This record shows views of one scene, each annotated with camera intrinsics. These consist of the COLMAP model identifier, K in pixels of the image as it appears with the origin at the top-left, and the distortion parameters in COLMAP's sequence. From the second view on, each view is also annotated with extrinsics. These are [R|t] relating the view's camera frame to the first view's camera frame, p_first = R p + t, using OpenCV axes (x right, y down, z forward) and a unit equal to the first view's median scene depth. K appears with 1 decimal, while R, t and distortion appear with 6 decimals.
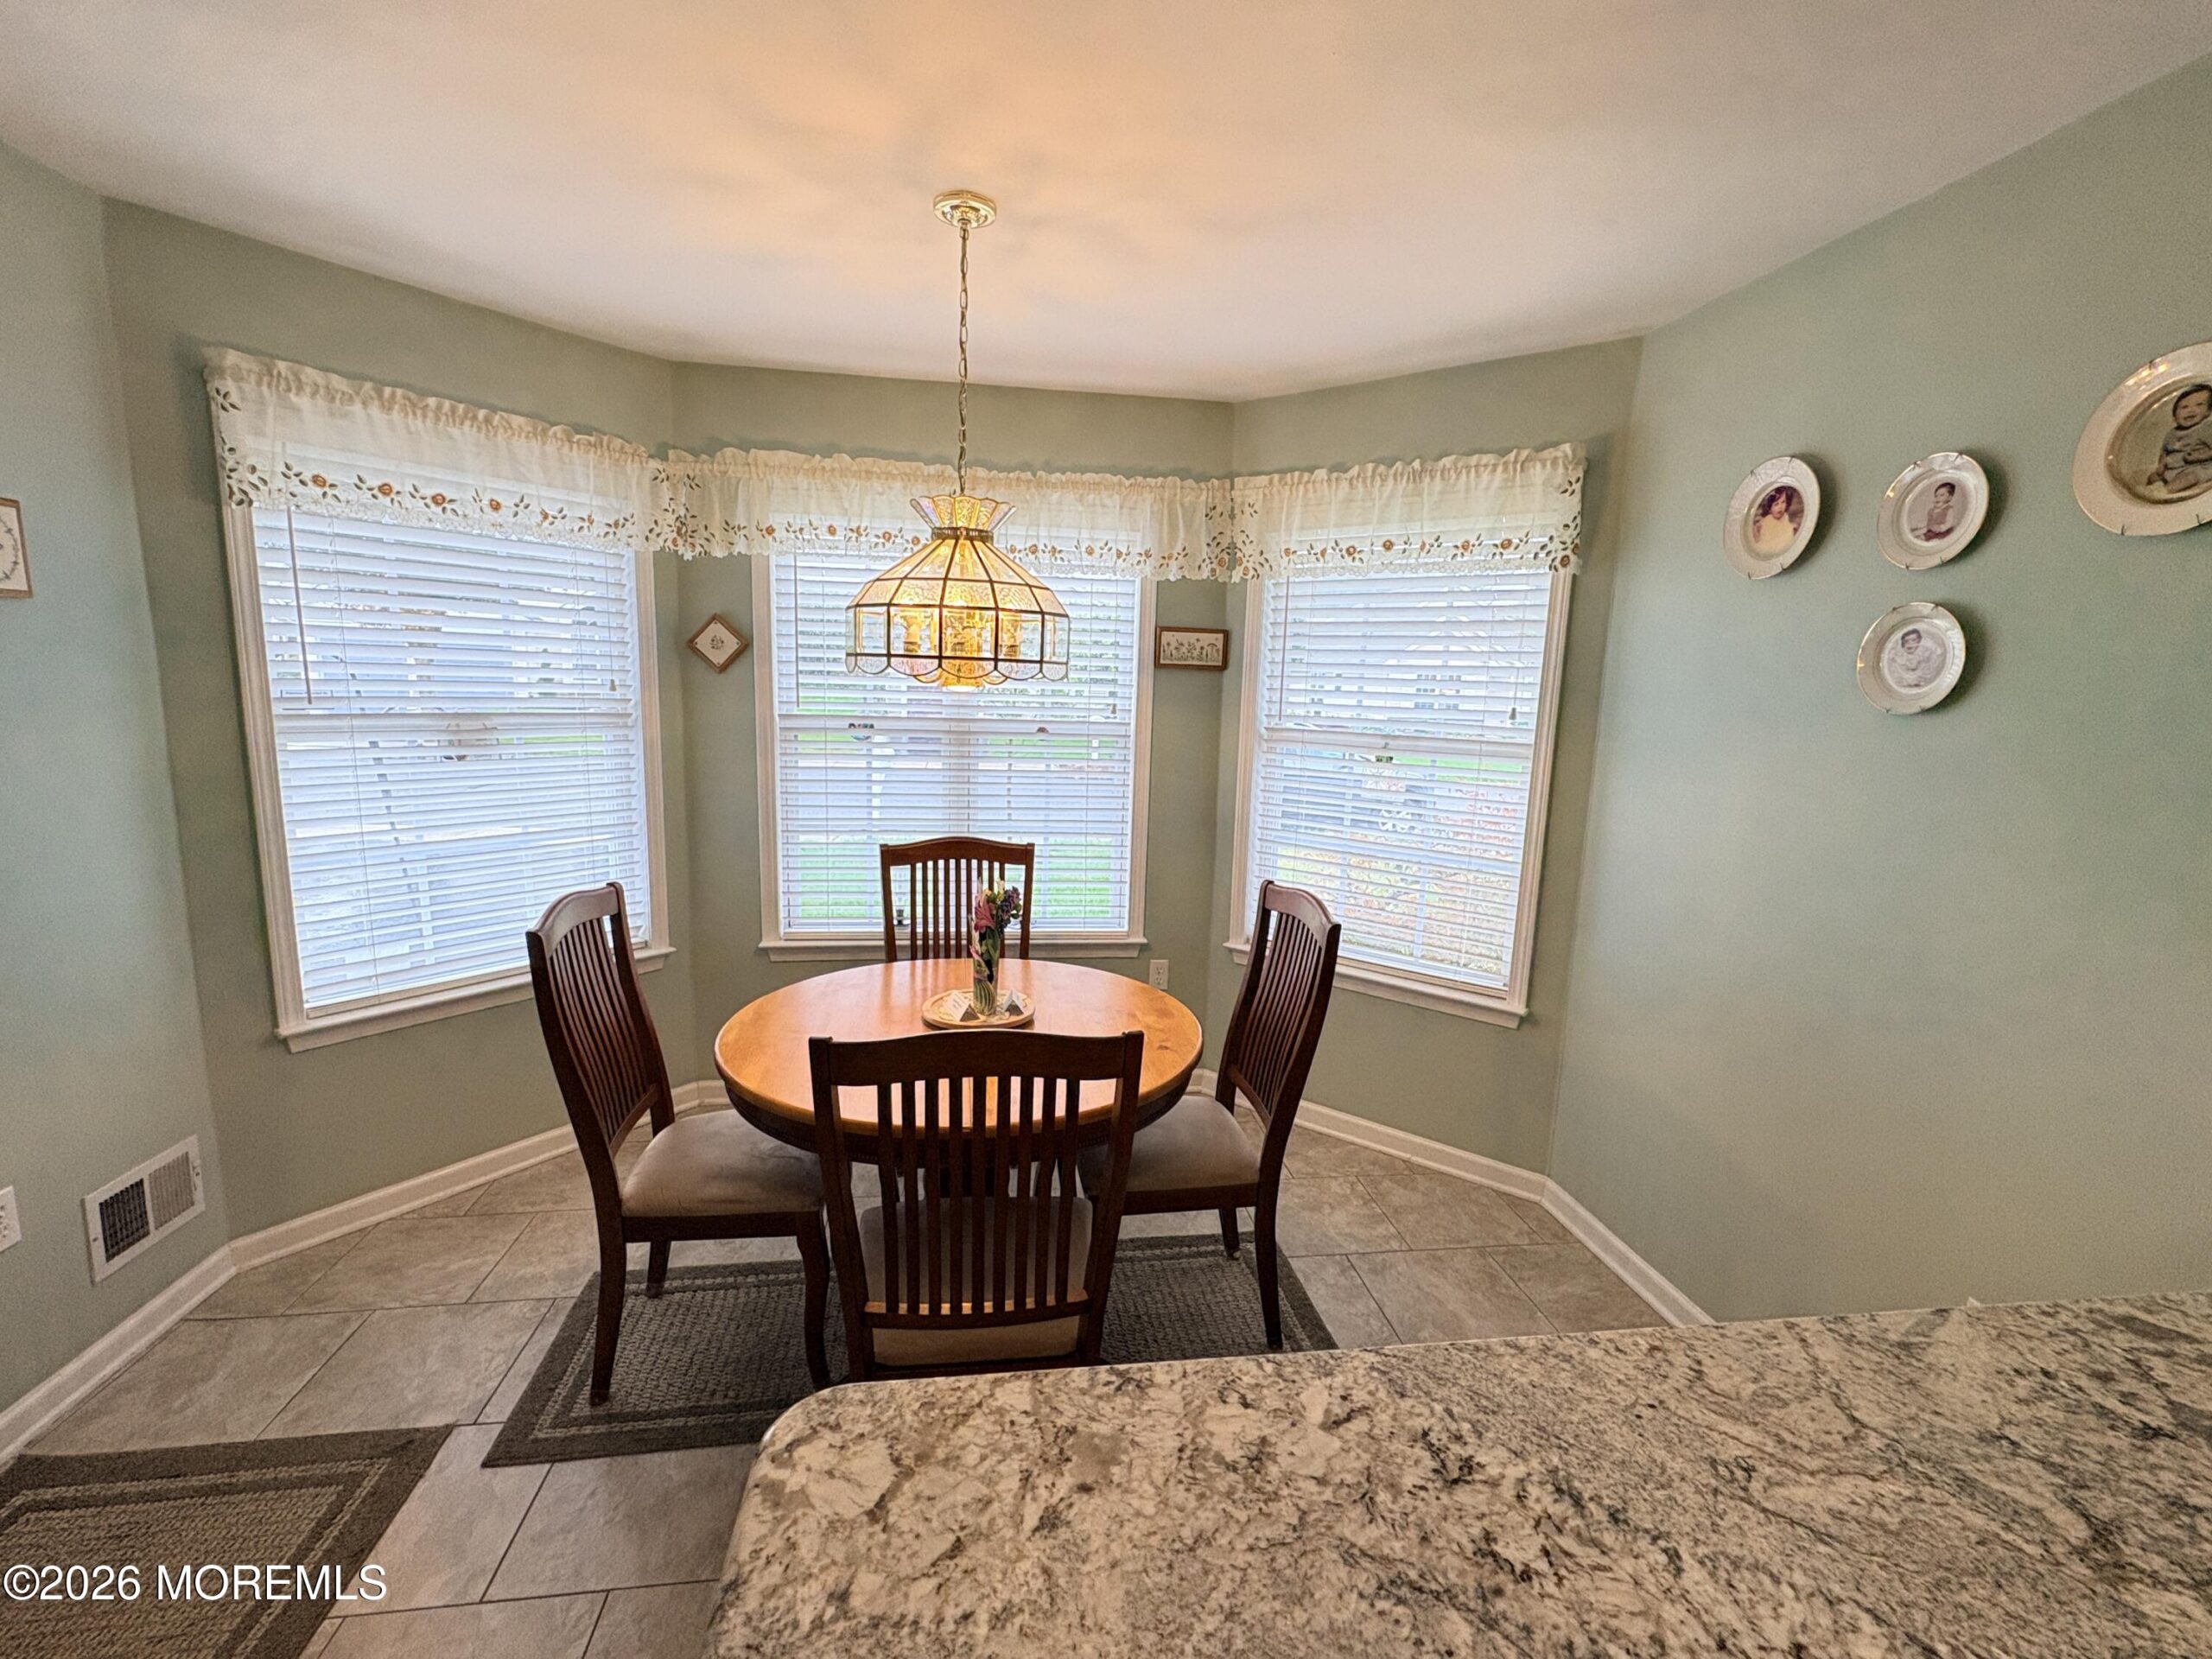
lens RADIAL K [[948.6, 0, 1103.7], [0, 948.6, 830.6], [0, 0, 1]] dist [0.000868, -0.000238]
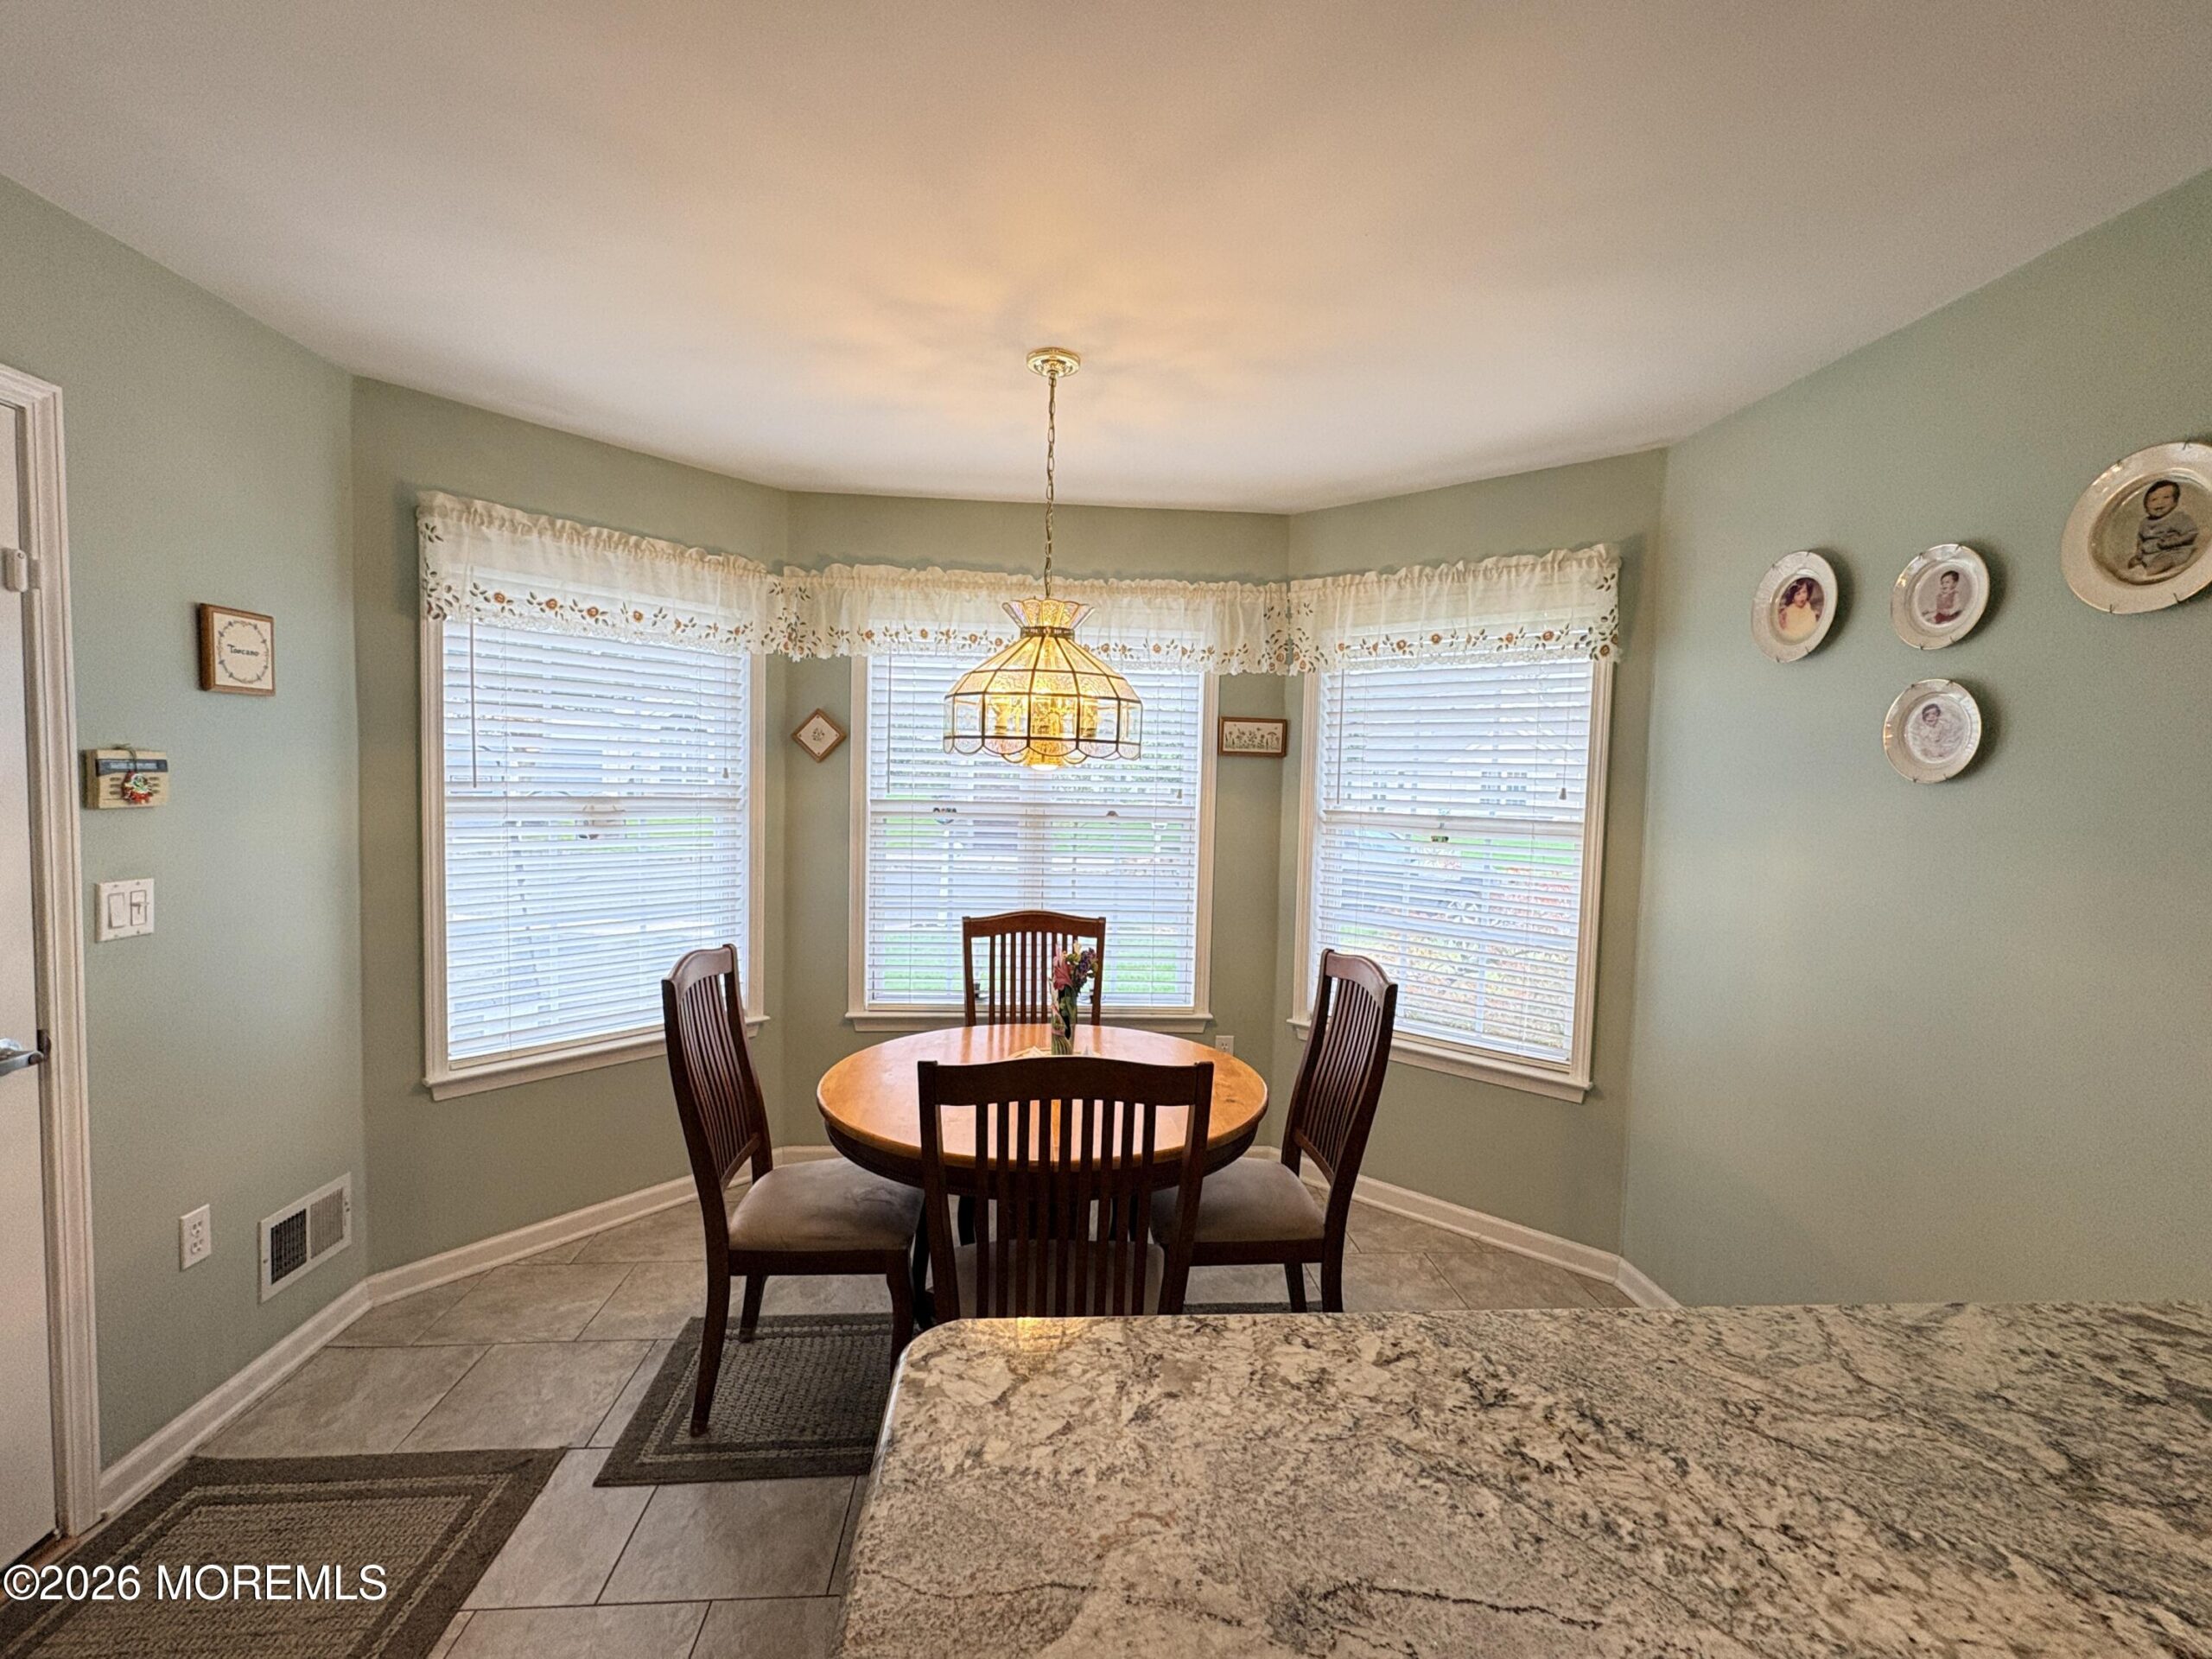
lens RADIAL K [[948.6, 0, 1103.7], [0, 948.6, 830.6], [0, 0, 1]] dist [0.000868, -0.000238]
pose [[0.997919, -0.002006, -0.064446, -0.009853], [-0.004744, 0.994522, -0.104422, 0.041981], [0.064302, 0.104510, 0.992443, -0.097584]]
